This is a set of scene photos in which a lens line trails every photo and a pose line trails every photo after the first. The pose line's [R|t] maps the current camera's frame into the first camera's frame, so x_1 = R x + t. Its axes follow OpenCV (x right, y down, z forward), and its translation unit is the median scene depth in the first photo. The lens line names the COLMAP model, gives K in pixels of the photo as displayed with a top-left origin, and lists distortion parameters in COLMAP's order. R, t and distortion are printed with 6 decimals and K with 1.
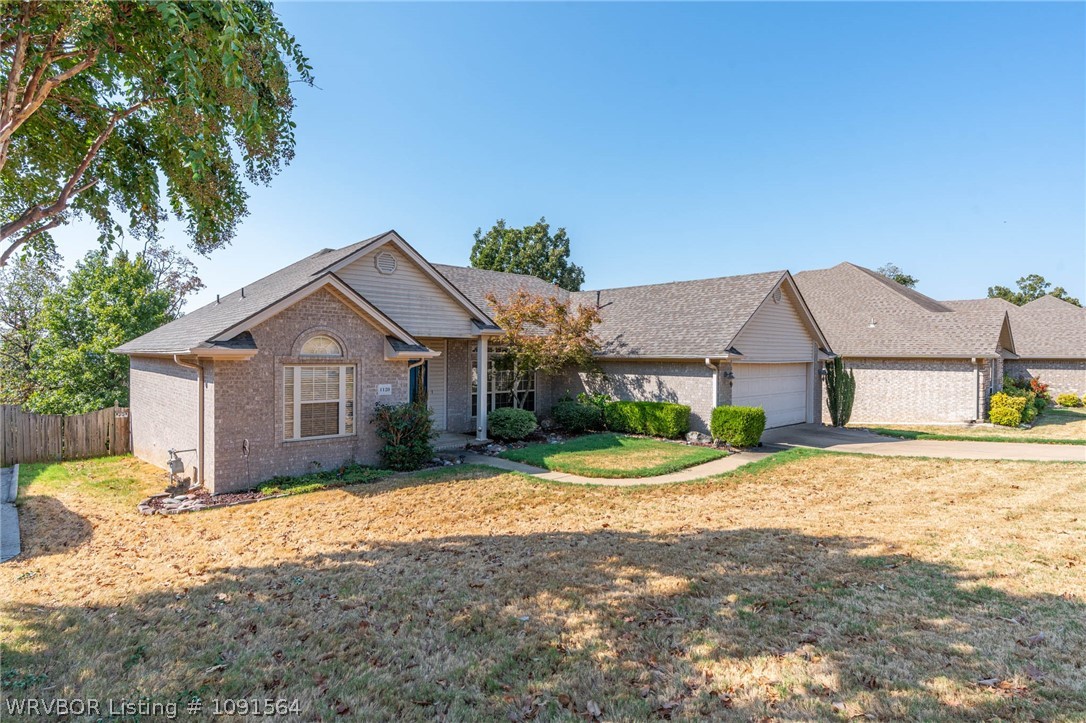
lens RADIAL K [[558.3, 0, 543.0], [0, 558.3, 361.5], [0, 0, 1]] dist [-0.000019, -0.000109]
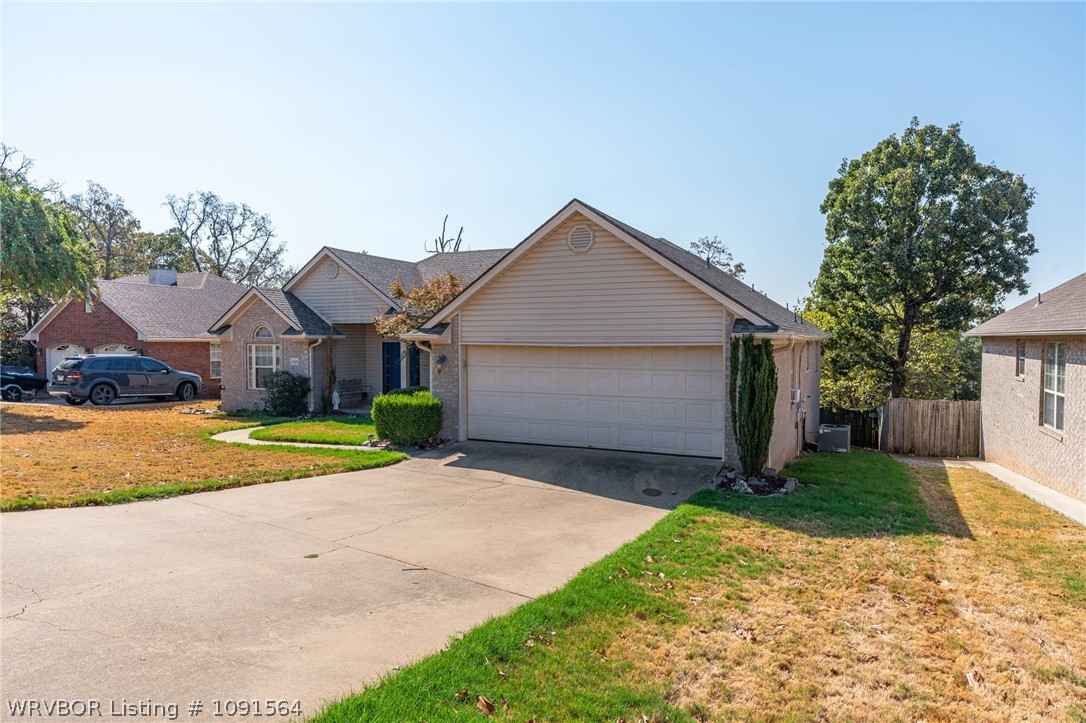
lens RADIAL K [[681.7, 0, 543.0], [0, 681.7, 361.5], [0, 0, 1]] dist [0.002602, 0.000415]
pose [[0.370676, 0.022889, -0.928480, 1.456261], [-0.009470, 0.999737, 0.020865, 0.006411], [0.928714, 0.001059, 0.370795, 0.859364]]
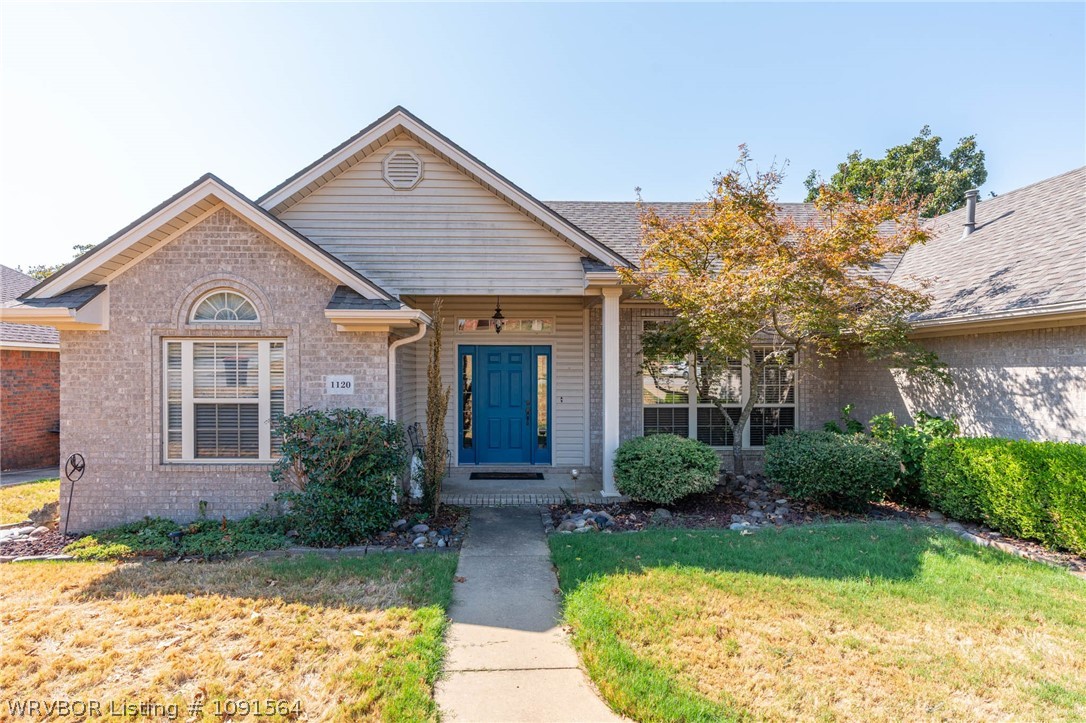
lens RADIAL K [[573.0, 0, 513.3], [0, 573.0, 374.7], [0, 0, 1]] dist [-0.001762, -0.000106]
pose [[0.747742, -0.003287, -0.663982, 0.197519], [-0.002246, 0.999970, -0.007480, 0.040358], [0.663986, 0.007084, 0.747711, 0.630842]]
